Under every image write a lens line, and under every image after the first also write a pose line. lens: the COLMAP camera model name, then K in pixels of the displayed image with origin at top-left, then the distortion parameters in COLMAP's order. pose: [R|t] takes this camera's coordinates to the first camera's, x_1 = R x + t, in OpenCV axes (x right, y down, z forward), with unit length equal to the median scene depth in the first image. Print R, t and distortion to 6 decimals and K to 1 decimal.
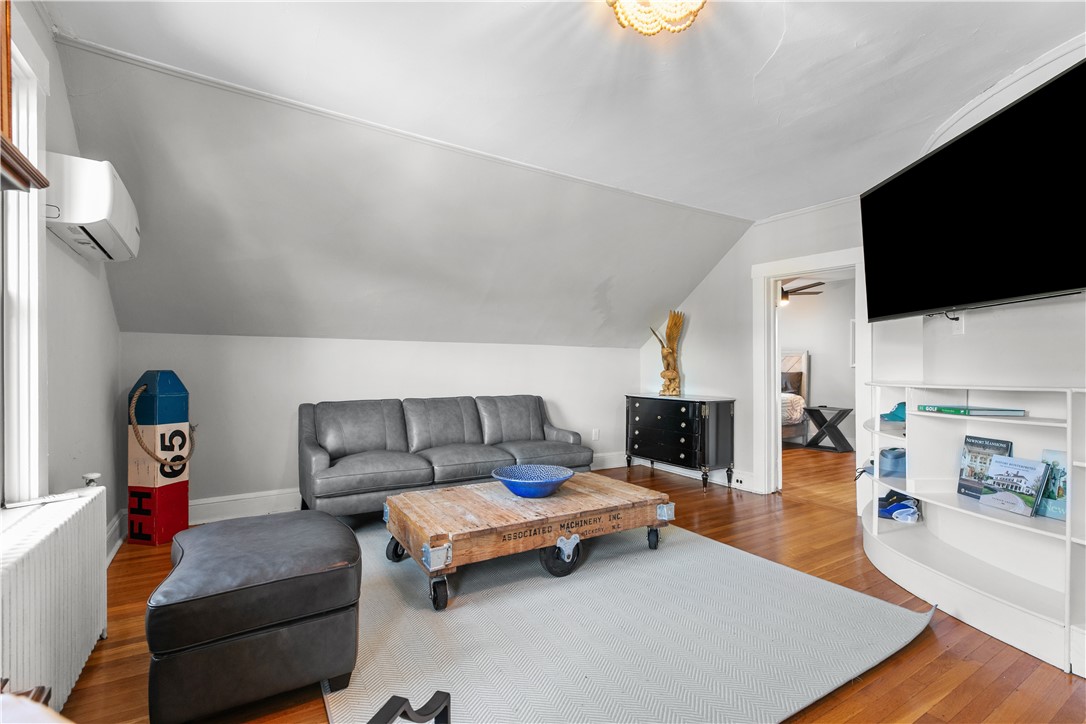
lens RADIAL K [[497.7, 0, 547.2], [0, 497.7, 380.8], [0, 0, 1]] dist [-0.000175, -0.000319]
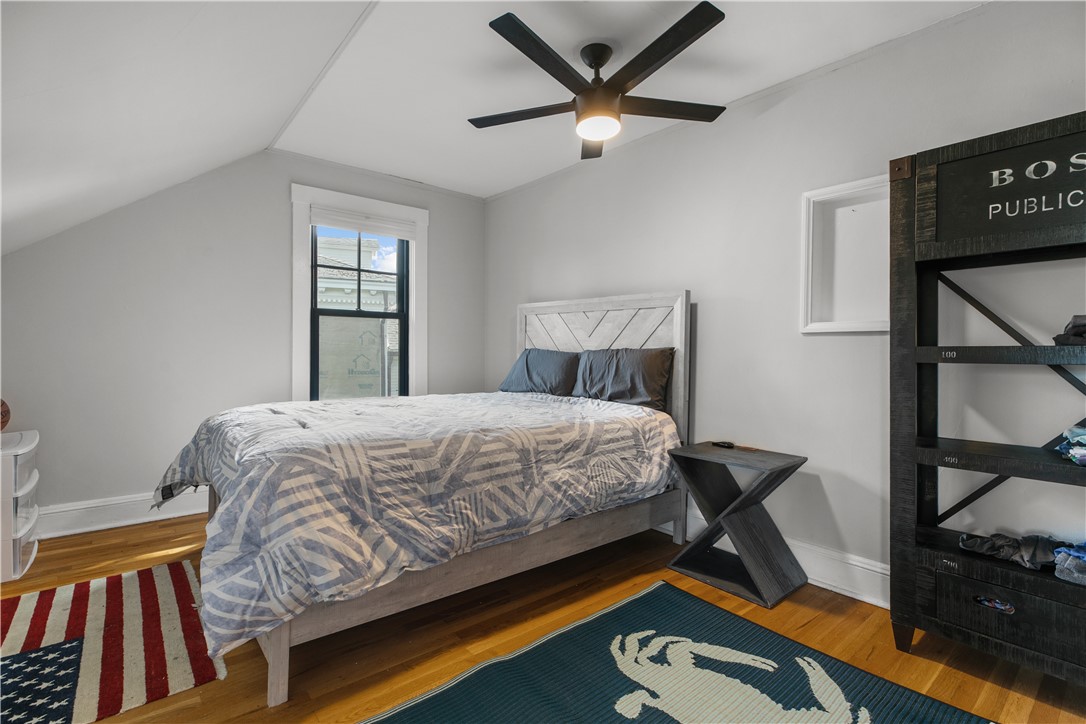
lens RADIAL K [[497.7, 0, 539.0], [0, 497.7, 359.9], [0, 0, 1]] dist [-0.000175, -0.000319]
pose [[0.993741, 0.005321, 0.111581, 0.376148], [-0.003184, 0.999808, -0.019322, -0.001111], [-0.111663, 0.018846, 0.993567, 0.651051]]
